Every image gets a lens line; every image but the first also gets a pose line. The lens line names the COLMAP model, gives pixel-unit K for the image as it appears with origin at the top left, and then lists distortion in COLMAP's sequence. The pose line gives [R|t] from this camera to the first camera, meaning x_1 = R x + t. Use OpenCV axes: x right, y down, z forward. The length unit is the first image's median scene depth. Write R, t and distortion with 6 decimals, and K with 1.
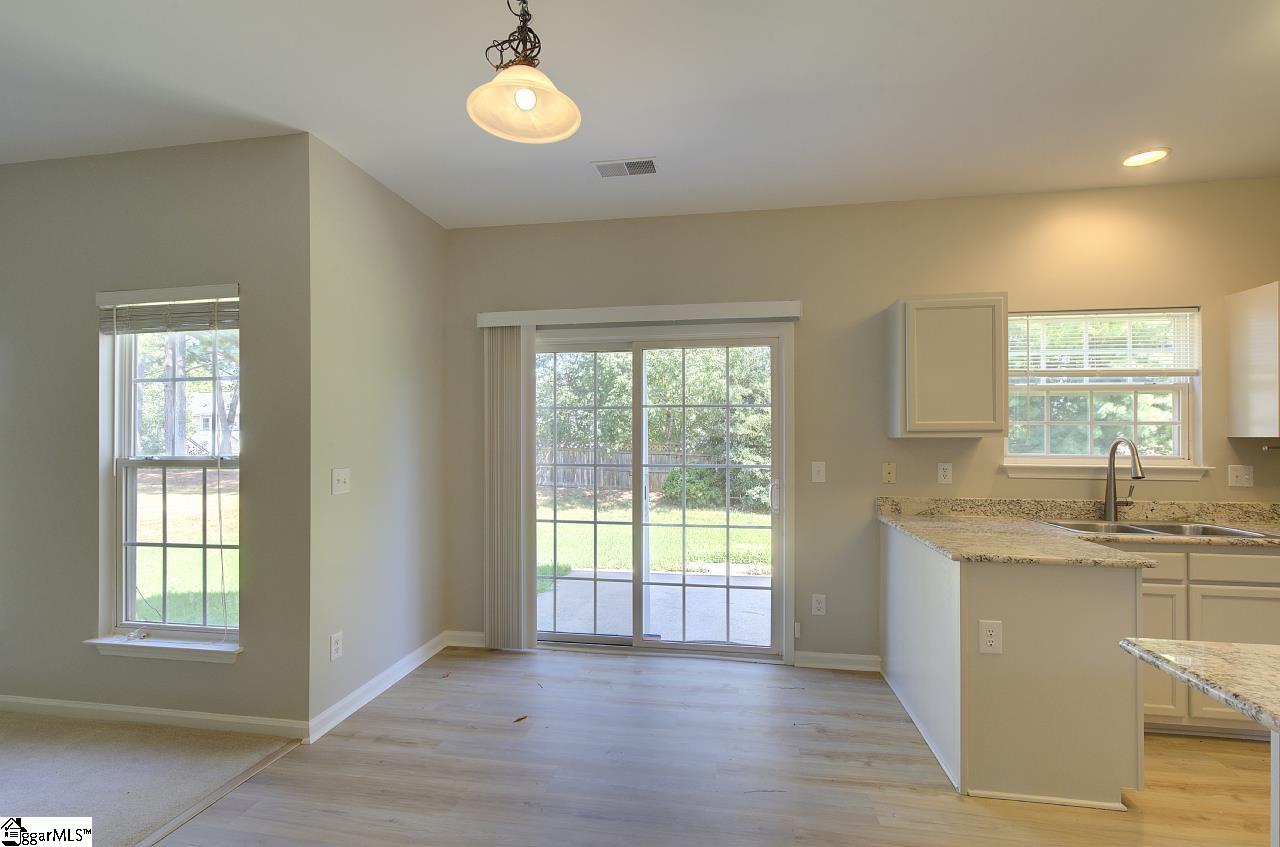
lens RADIAL K [[569.9, 0, 645.6], [0, 569.9, 435.3], [0, 0, 1]] dist [-0.000338, 0.000349]
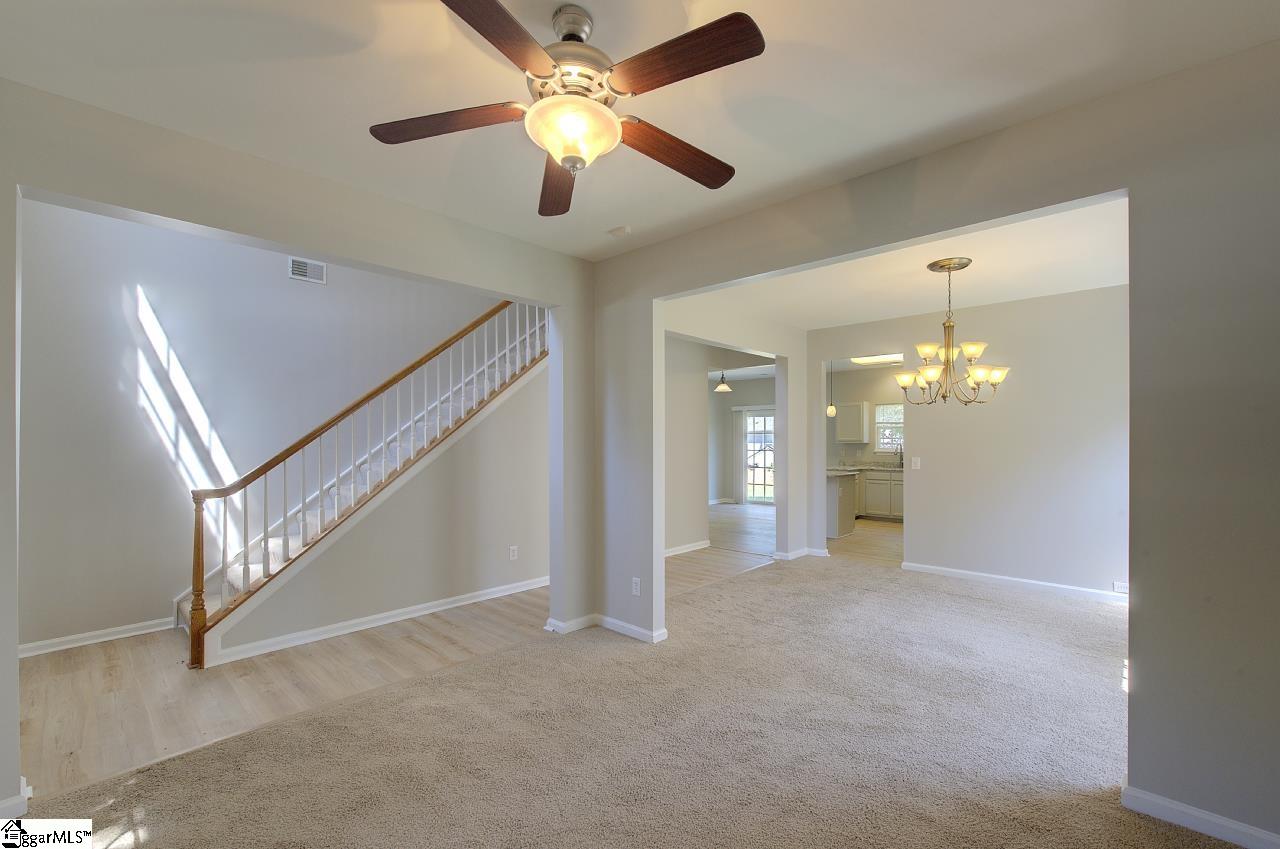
lens RADIAL K [[559.9, 0, 641.0], [0, 559.9, 431.0], [0, 0, 1]] dist [-0.000068, 0.000000]
pose [[0.835901, -0.006011, -0.548848, 1.320200], [0.006350, 0.999979, -0.001280, -0.072110], [0.548844, -0.002415, 0.835921, -2.557382]]
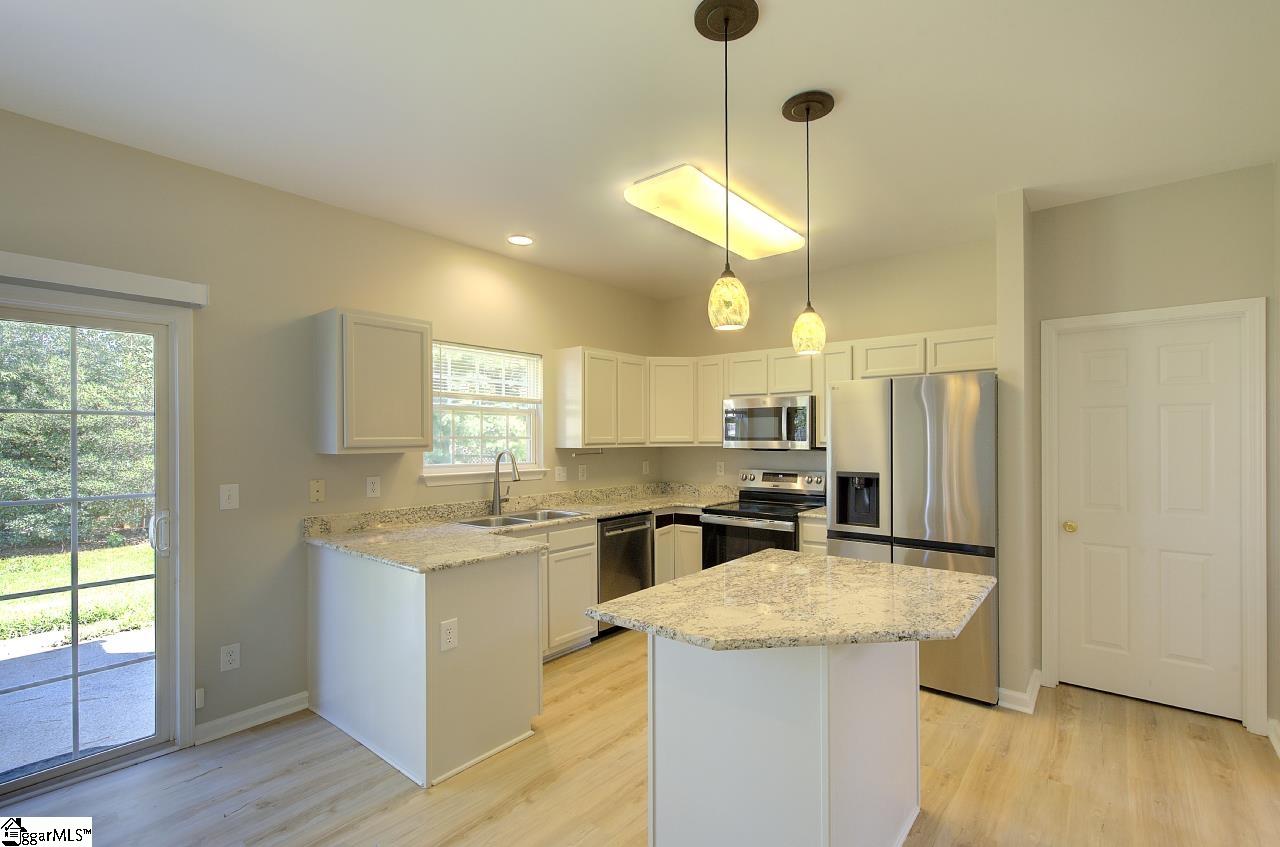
lens RADIAL K [[569.9, 0, 646.5], [0, 569.9, 435.9], [0, 0, 1]] dist [-0.000338, 0.000349]
pose [[0.501407, 0.000283, 0.865211, -0.117553], [-0.000807, 1.000000, 0.000140, -0.026560], [-0.865211, -0.000768, 0.501407, 0.067656]]
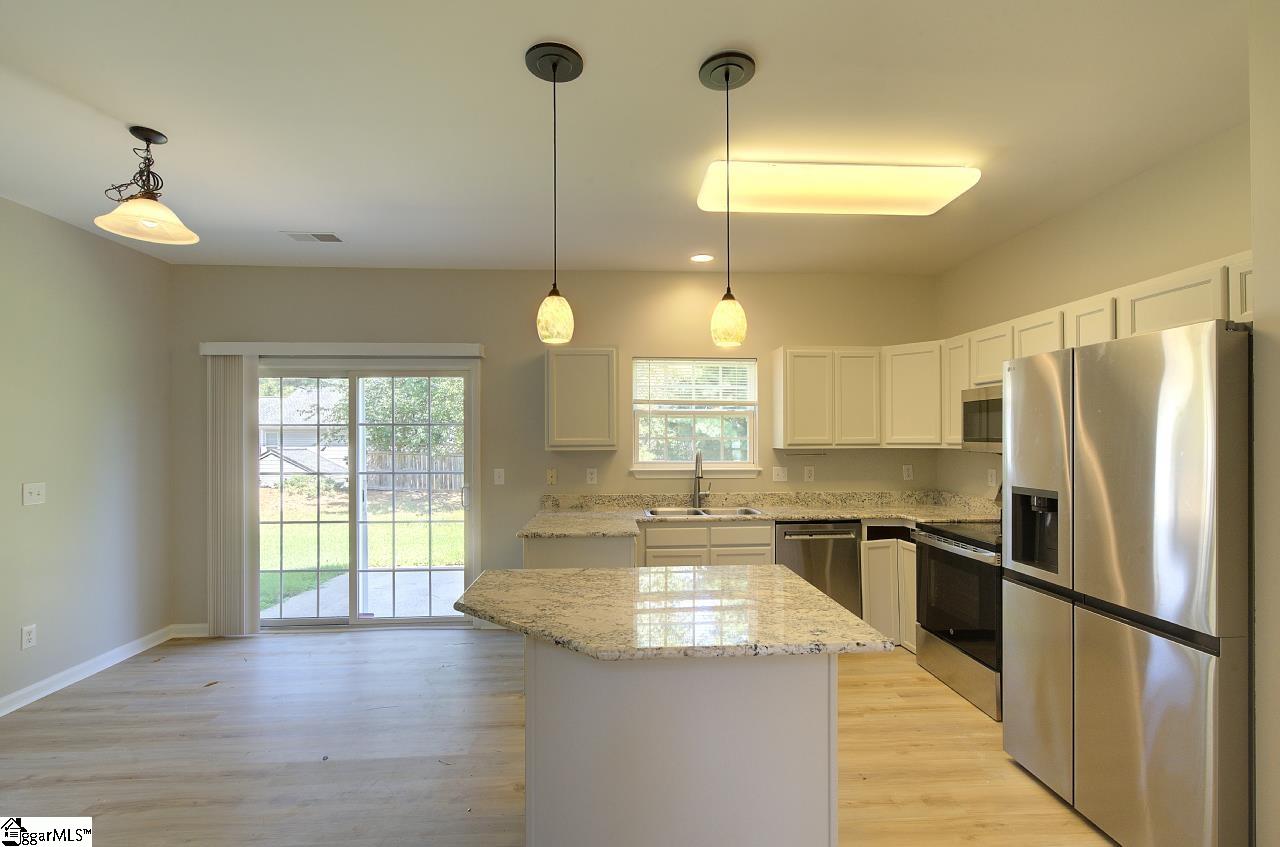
lens RADIAL K [[569.9, 0, 645.4], [0, 569.9, 435.3], [0, 0, 1]] dist [-0.000338, 0.000349]
pose [[0.974650, -0.003283, 0.223711, 0.364014], [0.003422, 0.999994, -0.000233, -0.029621], [-0.223709, 0.000993, 0.974655, -0.352940]]
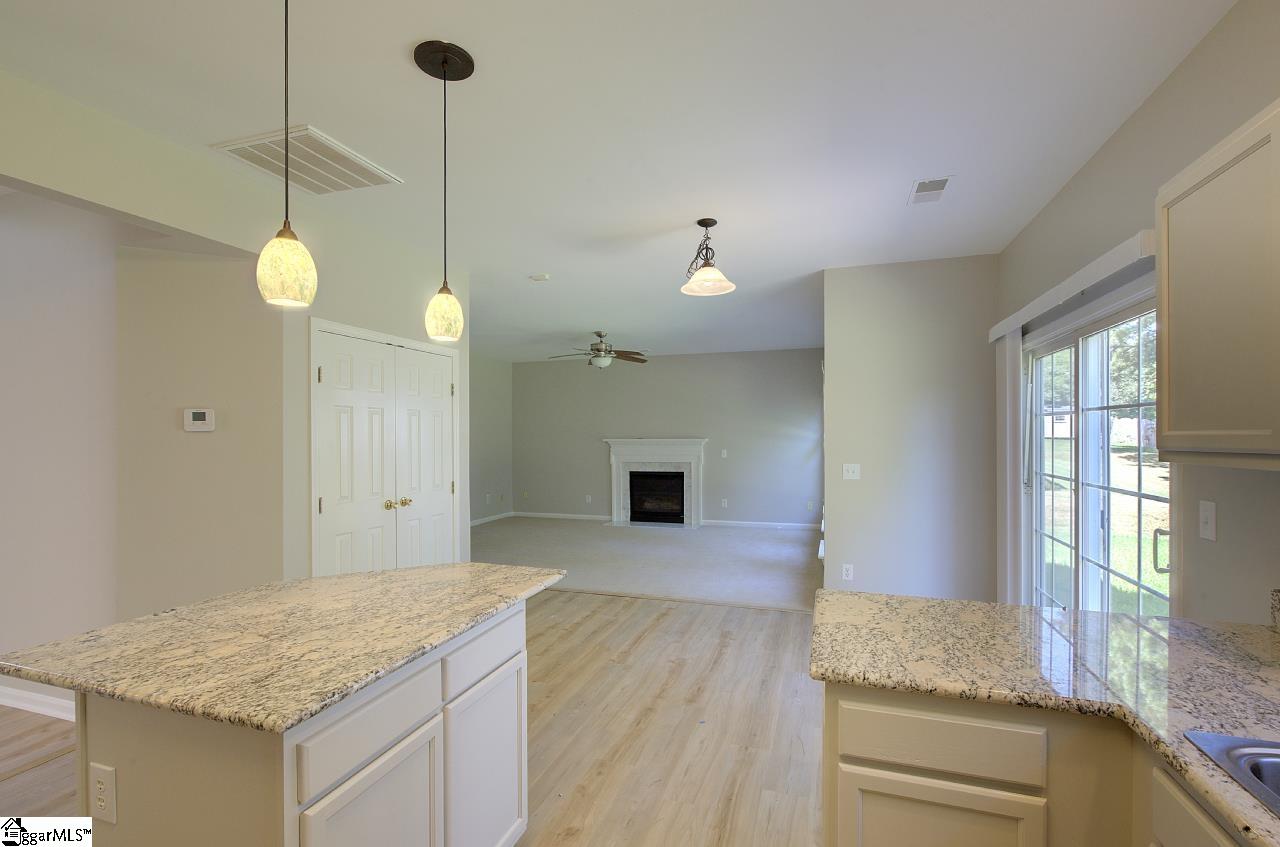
lens RADIAL K [[569.9, 0, 648.9], [0, 569.9, 433.6], [0, 0, 1]] dist [-0.000338, 0.000349]
pose [[-0.149600, -0.000343, -0.988746, 1.000743], [0.008922, 0.999959, -0.001697, -0.024975], [0.988706, -0.009076, -0.149591, 0.597363]]
